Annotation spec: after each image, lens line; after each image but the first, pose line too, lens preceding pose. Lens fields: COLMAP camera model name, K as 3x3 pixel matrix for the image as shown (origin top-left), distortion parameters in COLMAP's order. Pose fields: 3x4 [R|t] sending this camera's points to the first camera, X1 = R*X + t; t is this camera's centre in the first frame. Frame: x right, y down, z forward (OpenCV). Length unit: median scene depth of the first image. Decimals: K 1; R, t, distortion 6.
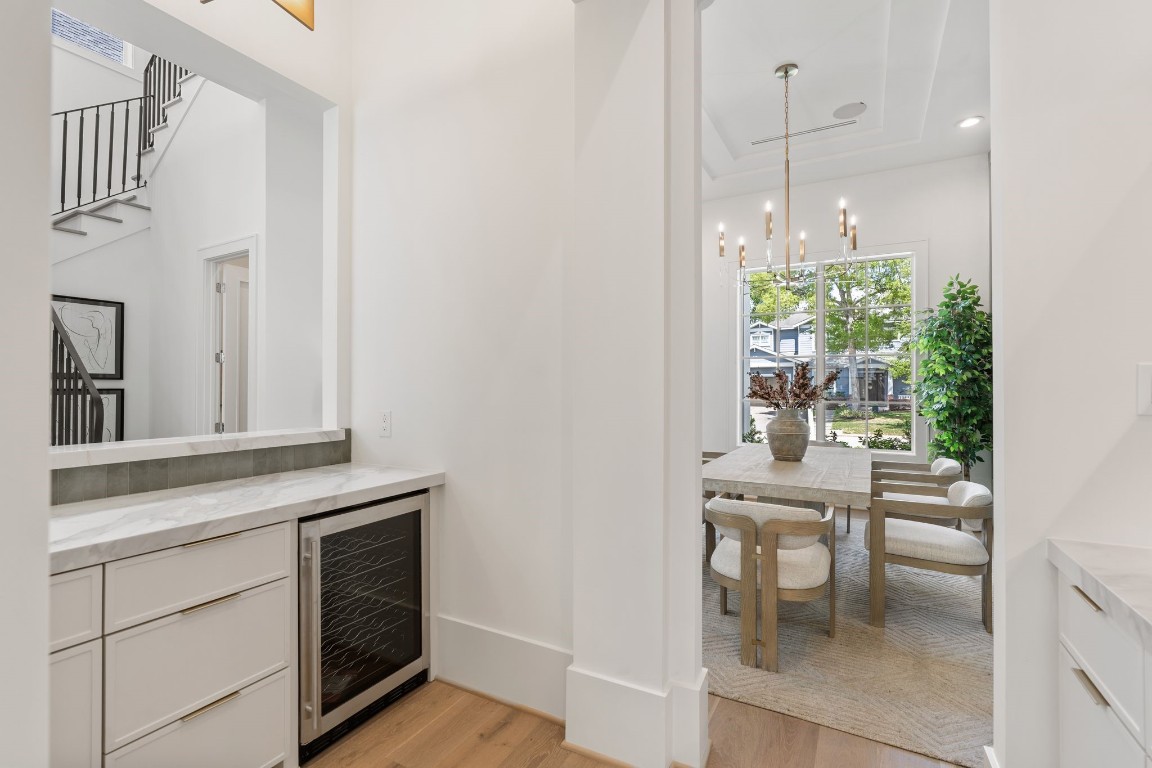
lens RADIAL K [[523.8, 0, 575.4], [0, 523.8, 385.1], [0, 0, 1]] dist [0.002570, 0.000102]
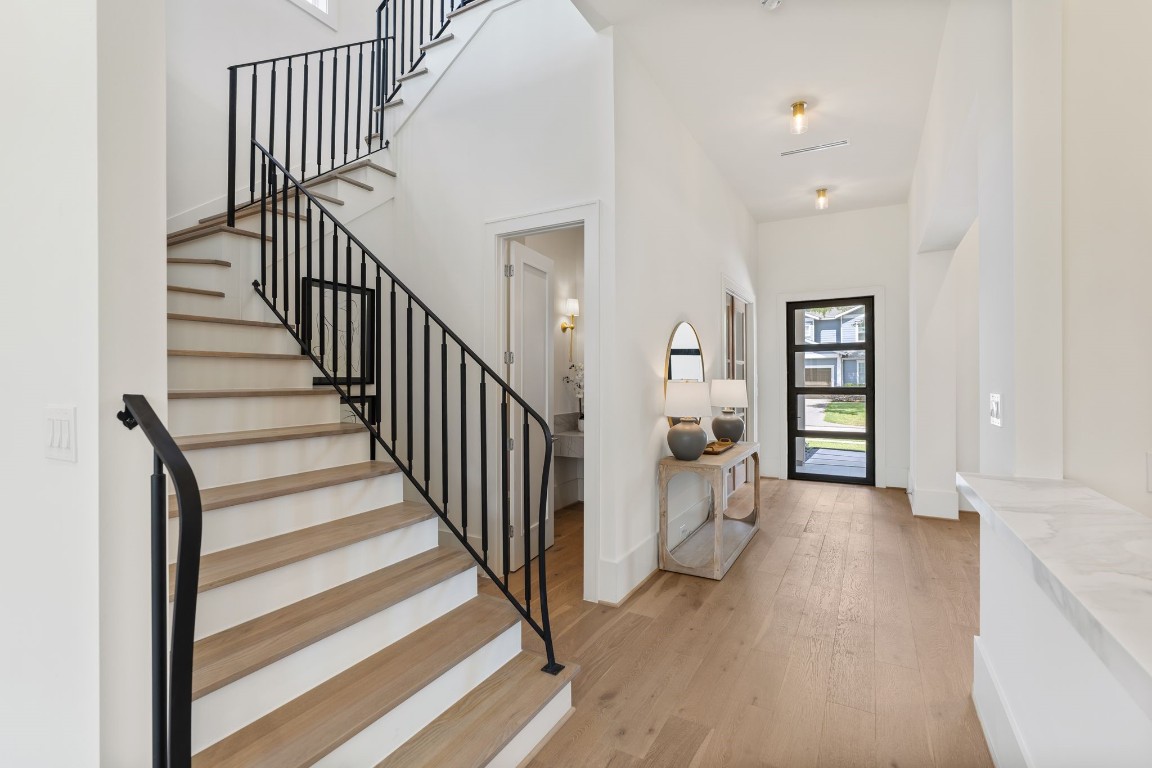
lens RADIAL K [[523.8, 0, 574.6], [0, 523.8, 378.1], [0, 0, 1]] dist [0.002570, 0.000102]
pose [[0.999995, 0.001508, -0.002856, -0.529449], [-0.001489, 0.999976, 0.006701, -0.024160], [0.002866, -0.006697, 0.999973, 0.180618]]
